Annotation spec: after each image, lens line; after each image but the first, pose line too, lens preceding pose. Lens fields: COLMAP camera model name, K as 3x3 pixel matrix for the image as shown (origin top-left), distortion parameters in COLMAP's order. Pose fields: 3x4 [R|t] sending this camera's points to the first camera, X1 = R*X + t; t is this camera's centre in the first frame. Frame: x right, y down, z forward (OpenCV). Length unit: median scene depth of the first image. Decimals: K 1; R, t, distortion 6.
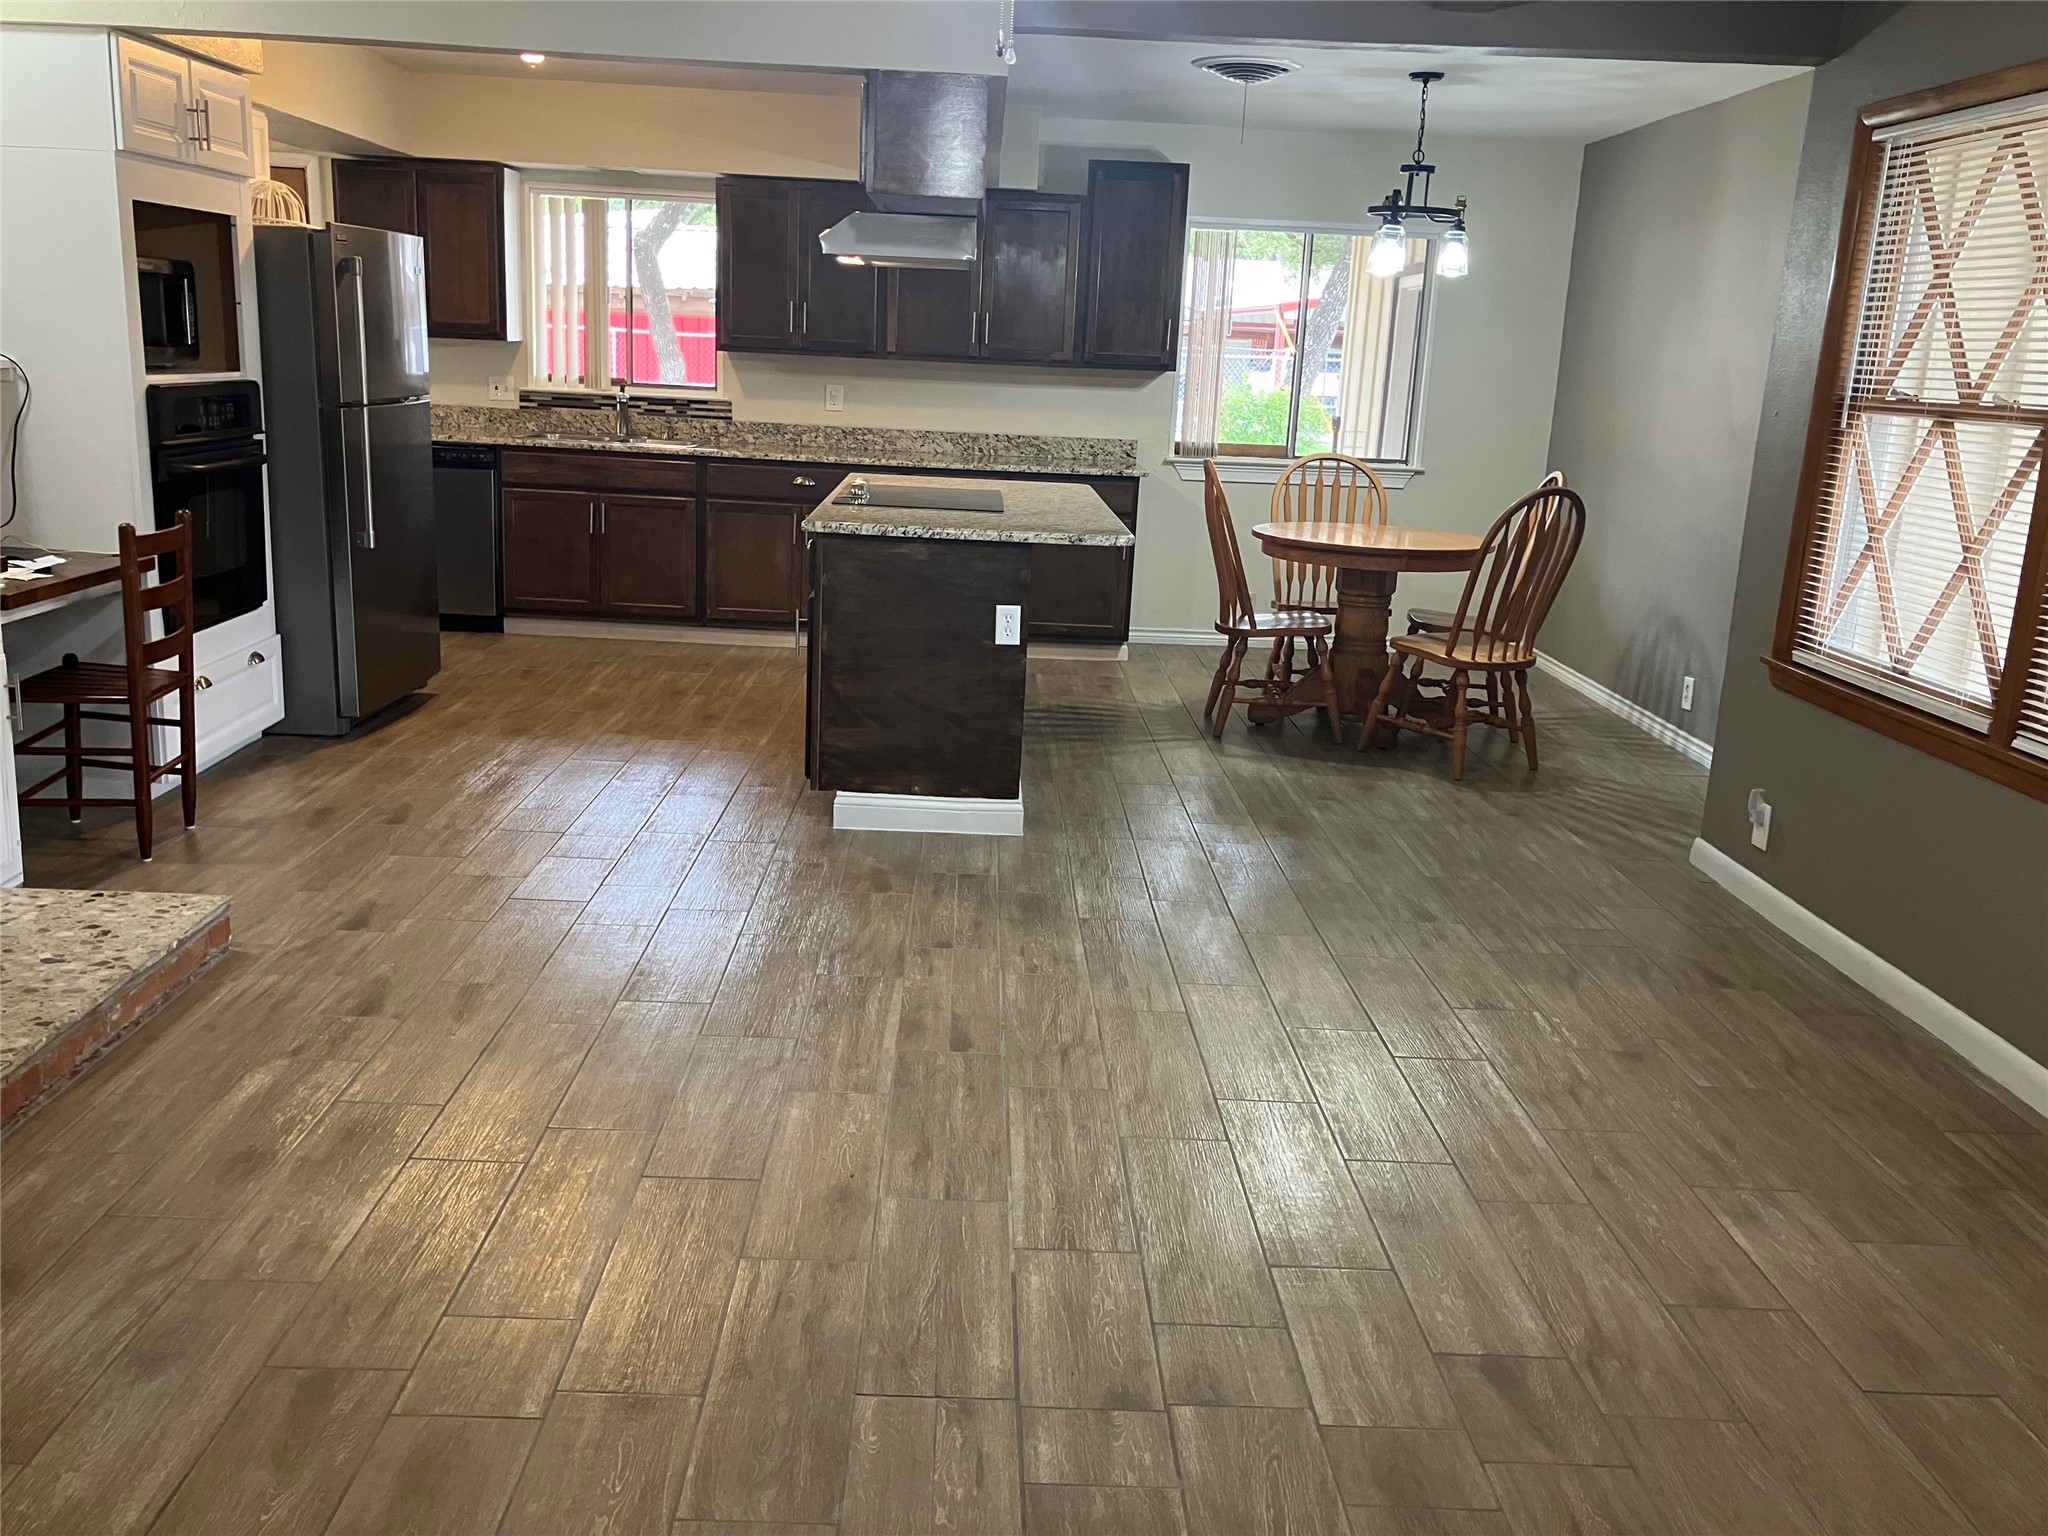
lens RADIAL K [[1678.0, 0, 1022.7], [0, 1678.0, 758.9], [0, 0, 1]] dist [0.045806, -0.063859]
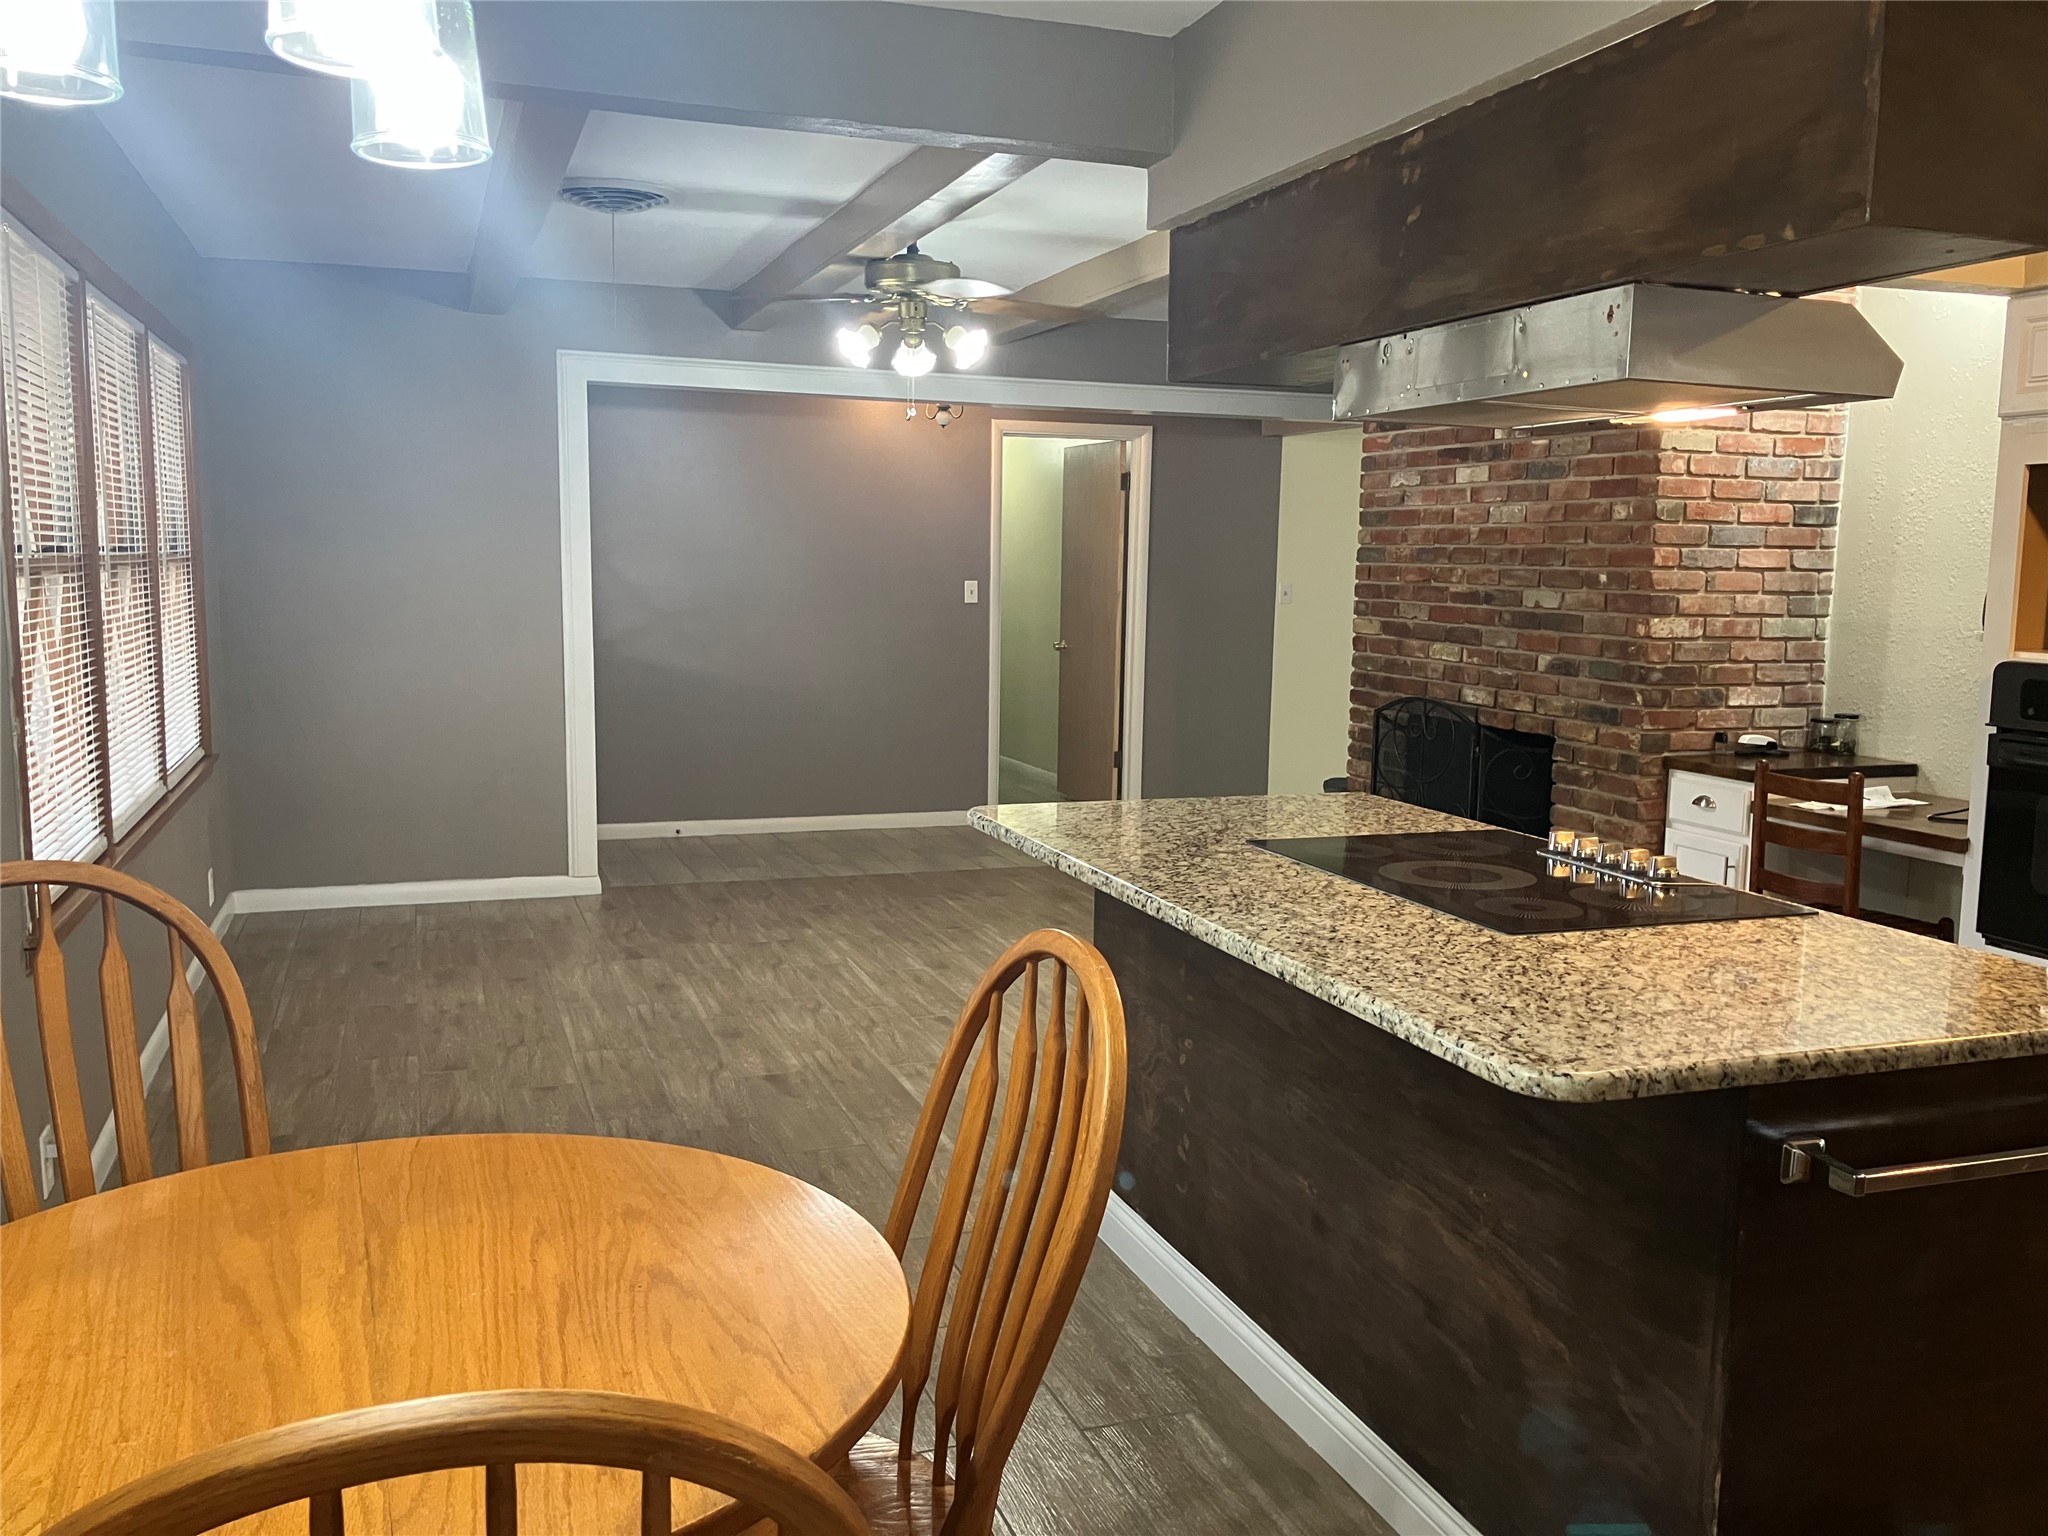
lens RADIAL K [[1678.0, 0, 1033.3], [0, 1678.0, 782.1], [0, 0, 1]] dist [0.045806, -0.063859]
pose [[-0.944981, -0.015103, -0.326777, 0.201429], [-0.131663, 0.932011, 0.337669, -0.286949], [0.299460, 0.362115, -0.882721, 1.207520]]
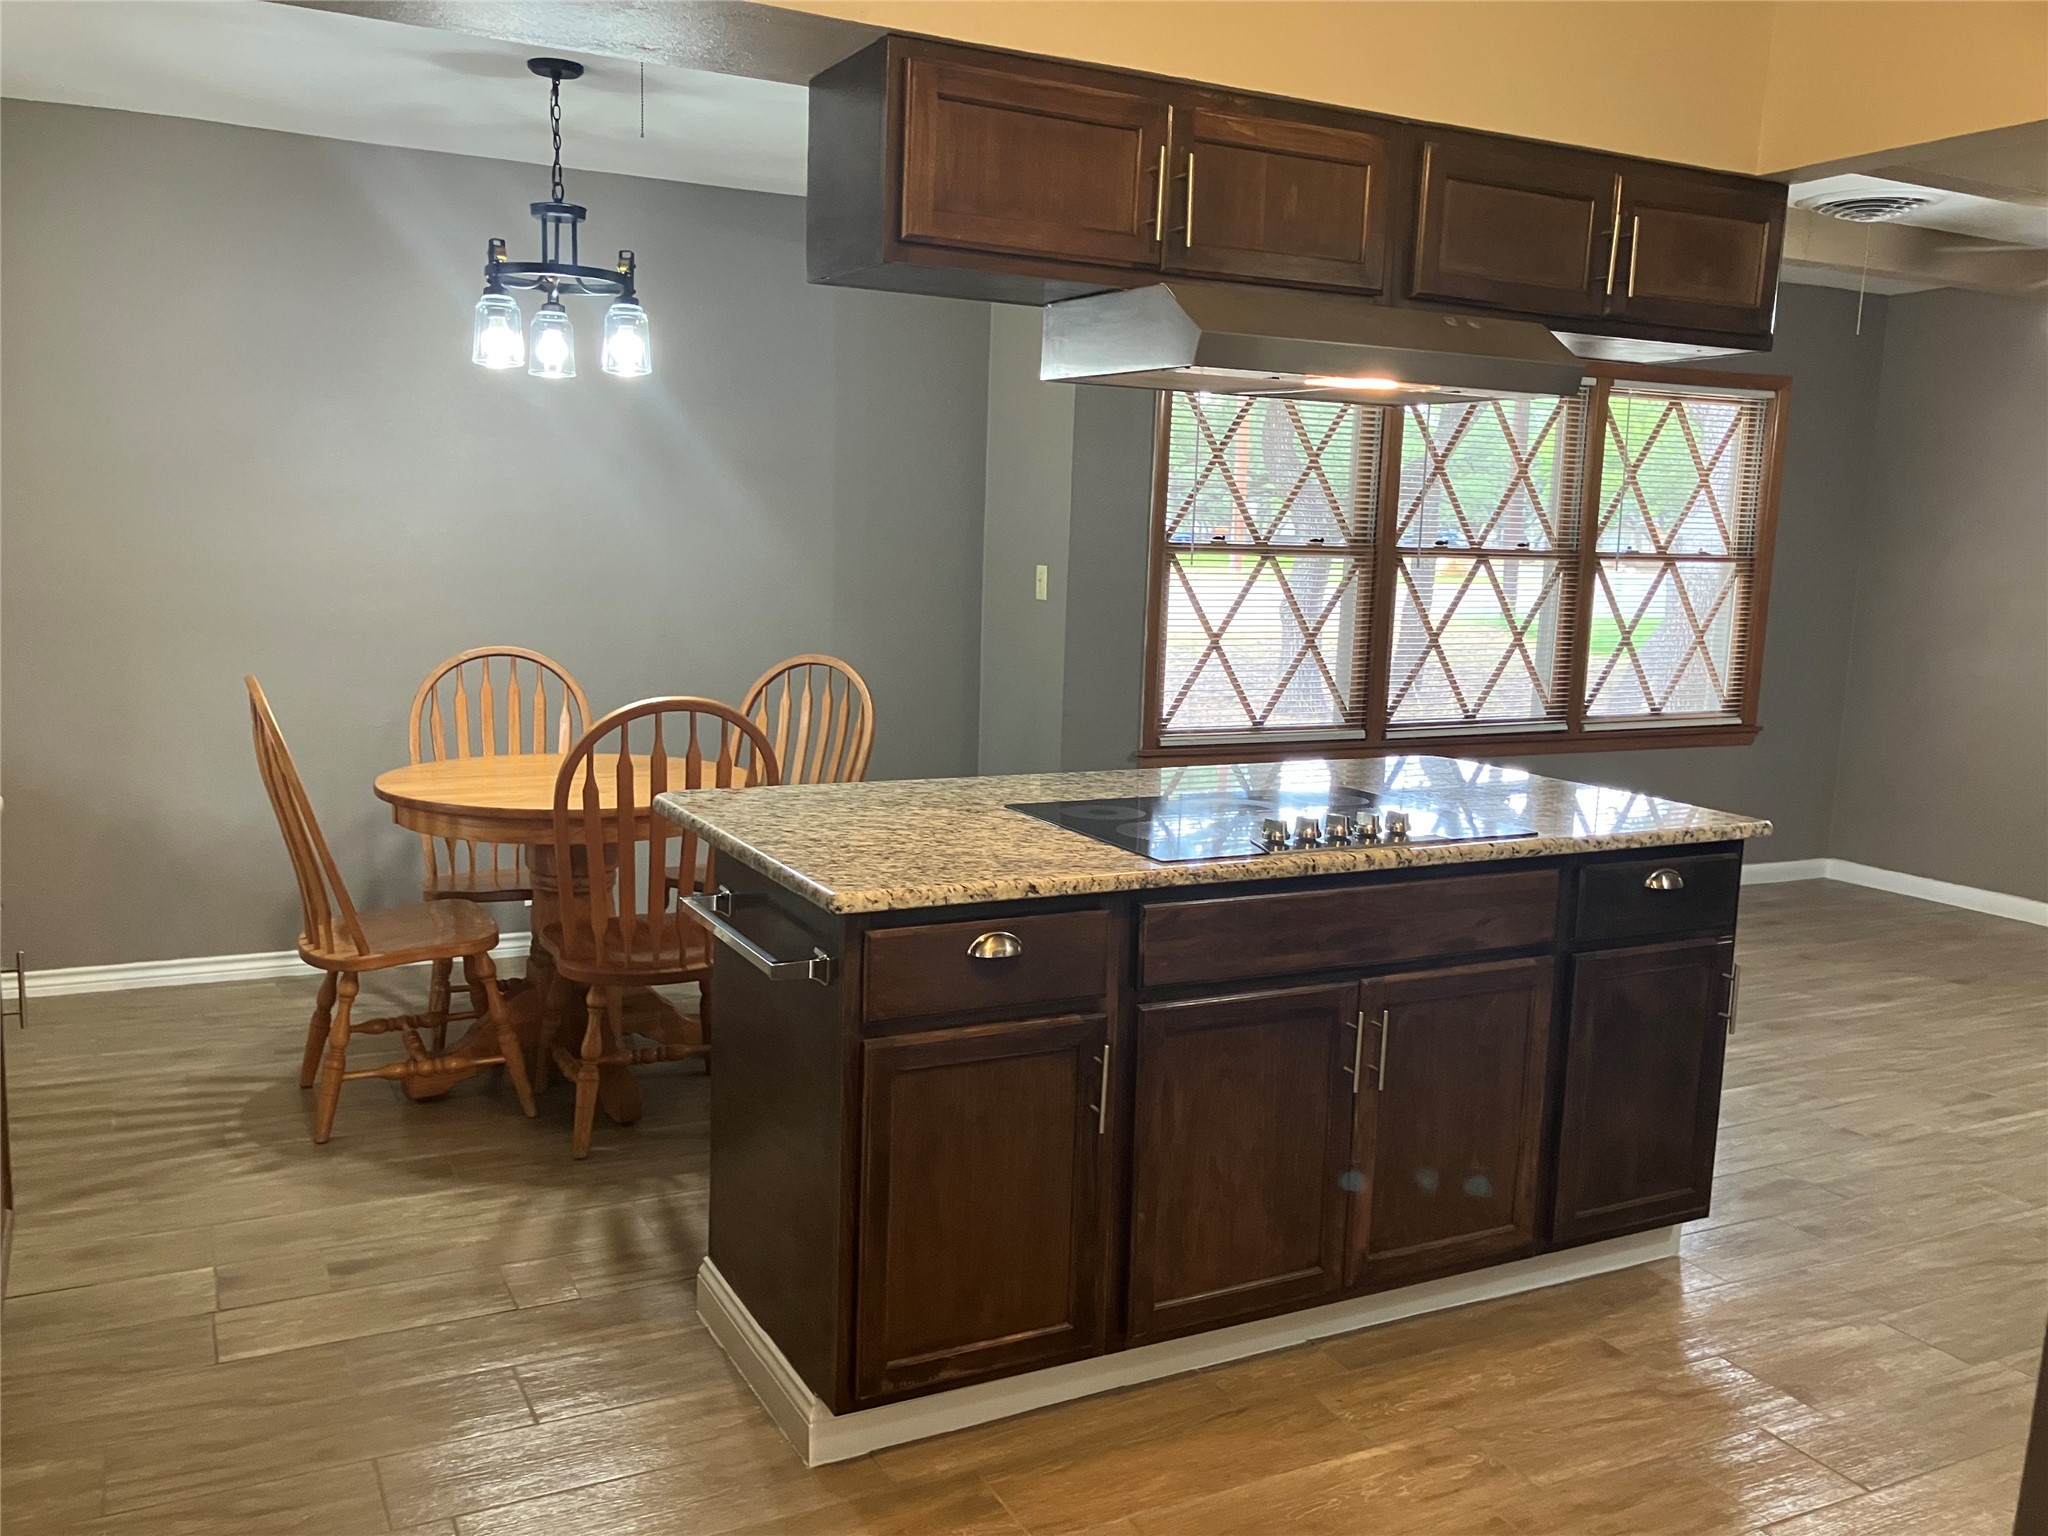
lens RADIAL K [[1678.0, 0, 1027.5], [0, 1678.0, 764.9], [0, 0, 1]] dist [0.045806, -0.063859]
pose [[-0.438908, -0.168293, 0.882631, -0.421633], [0.170247, 0.948934, 0.265594, -0.274234], [-0.882256, 0.266837, -0.387843, 1.091163]]
